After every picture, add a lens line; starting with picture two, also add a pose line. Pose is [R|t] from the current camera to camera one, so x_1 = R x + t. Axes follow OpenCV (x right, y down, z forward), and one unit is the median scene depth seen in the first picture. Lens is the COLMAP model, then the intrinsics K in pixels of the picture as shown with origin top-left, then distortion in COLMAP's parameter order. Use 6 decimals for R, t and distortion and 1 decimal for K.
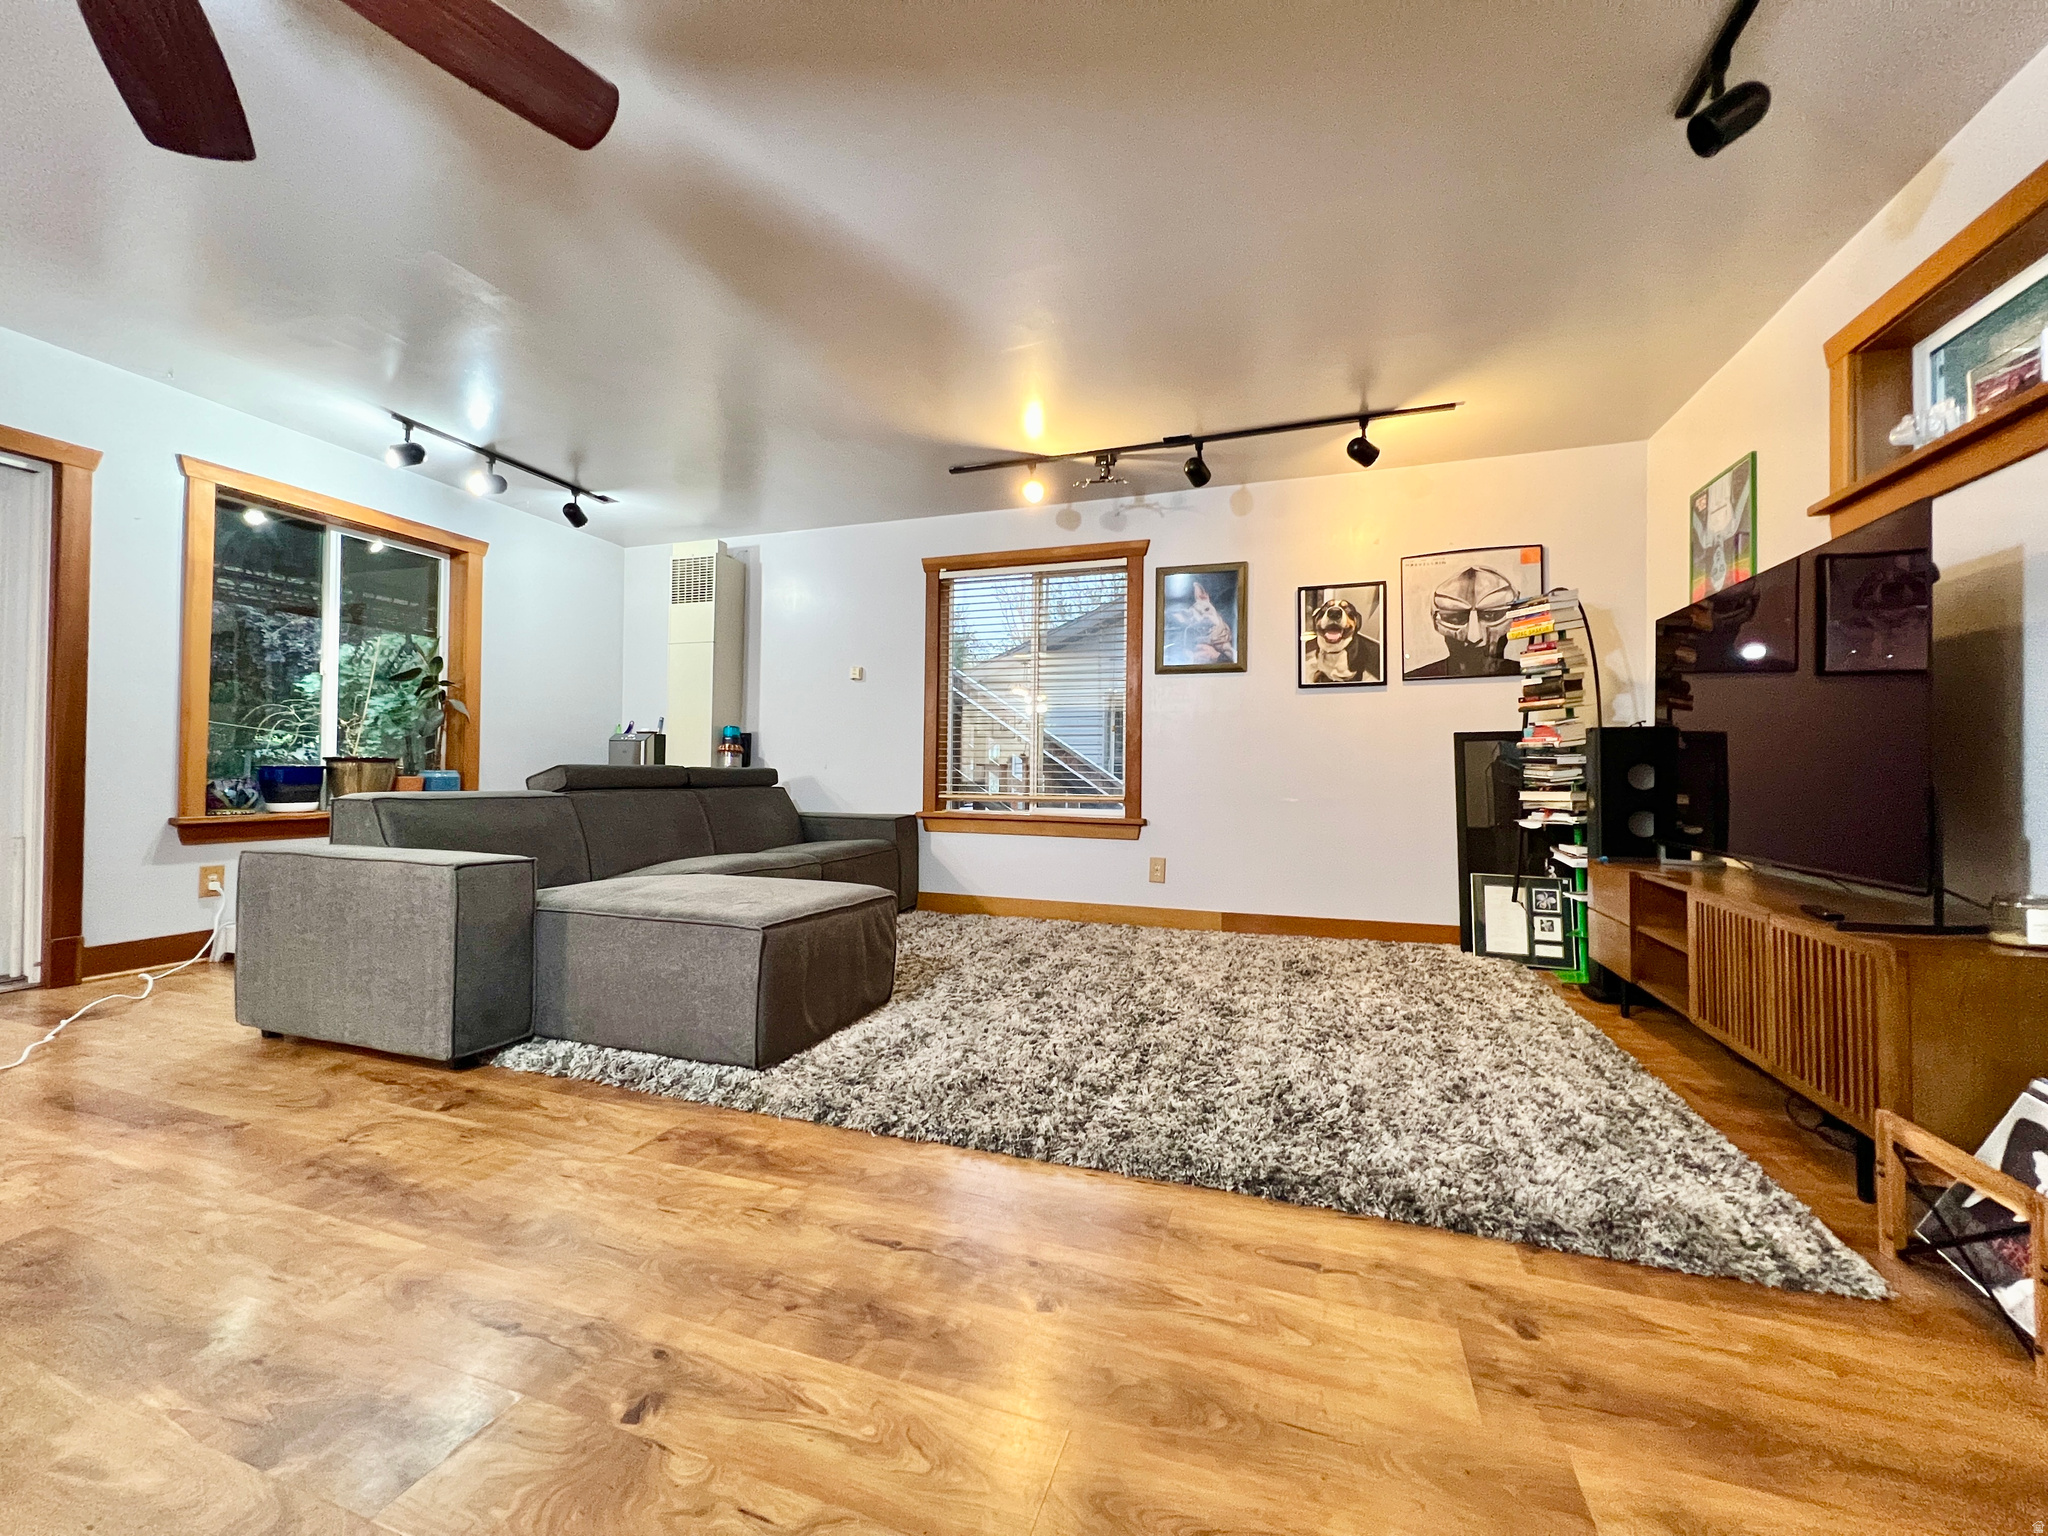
lens RADIAL K [[819.4, 0, 1023.3], [0, 819.4, 762.7], [0, 0, 1]] dist [-0.000994, 0.000404]
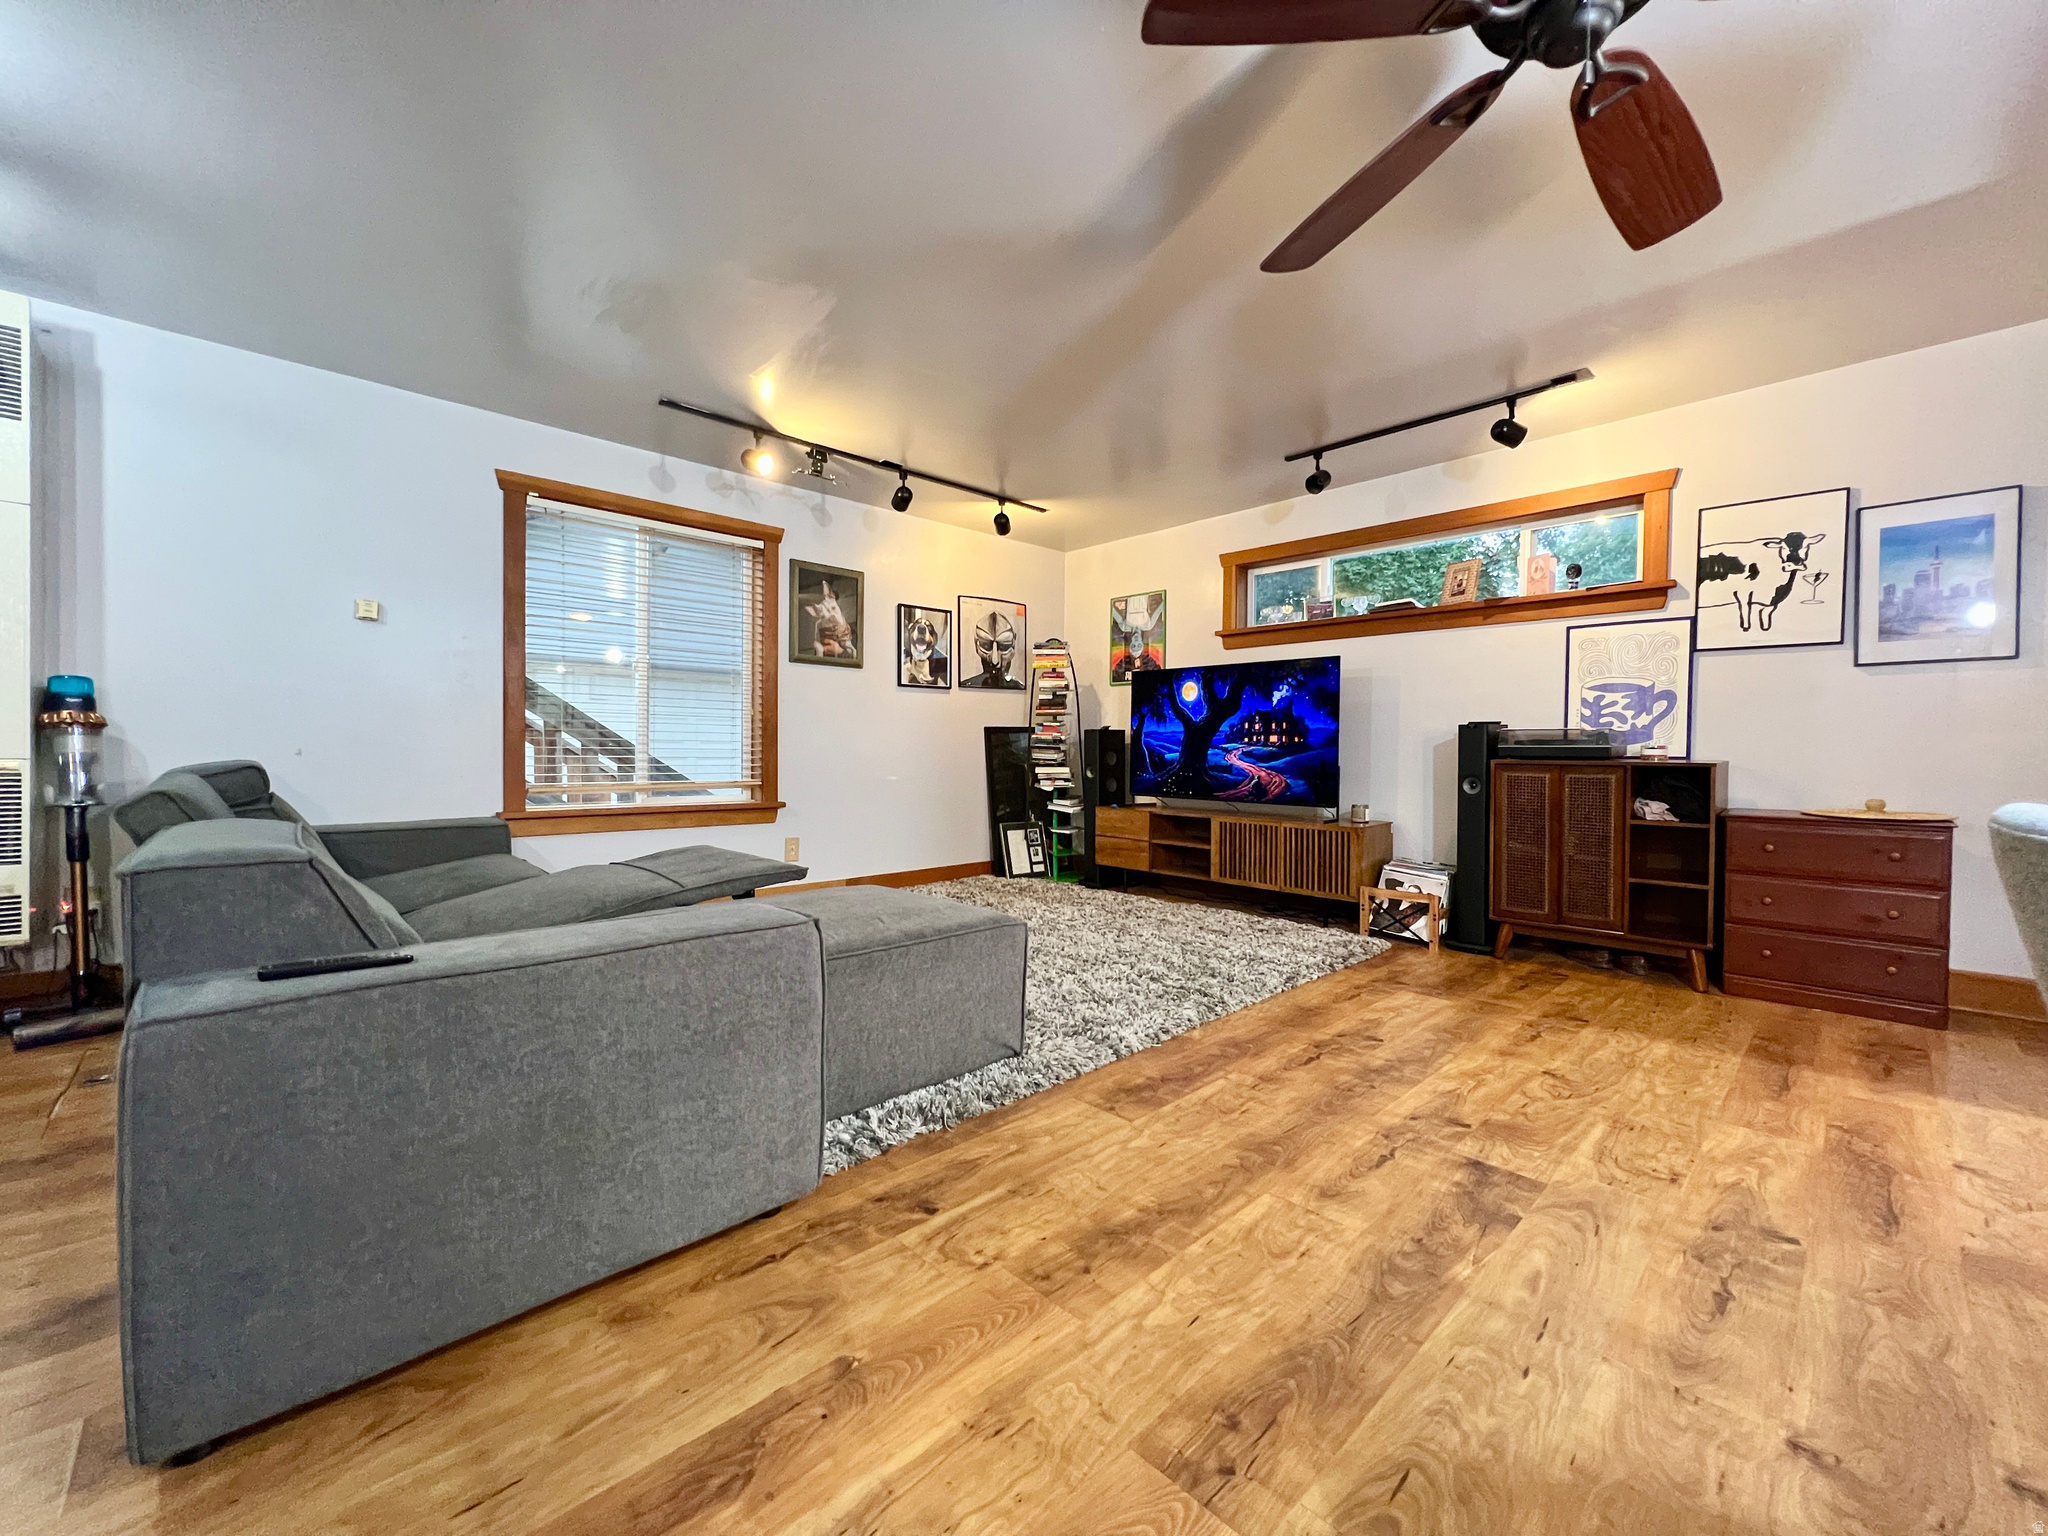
lens RADIAL K [[819.4, 0, 1023.3], [0, 819.4, 762.7], [0, 0, 1]] dist [-0.000994, 0.000404]
pose [[0.451739, -0.022321, 0.891871, -0.738160], [-0.016191, 0.999317, 0.033211, -0.022987], [-0.892003, -0.029443, 0.451070, 0.307871]]
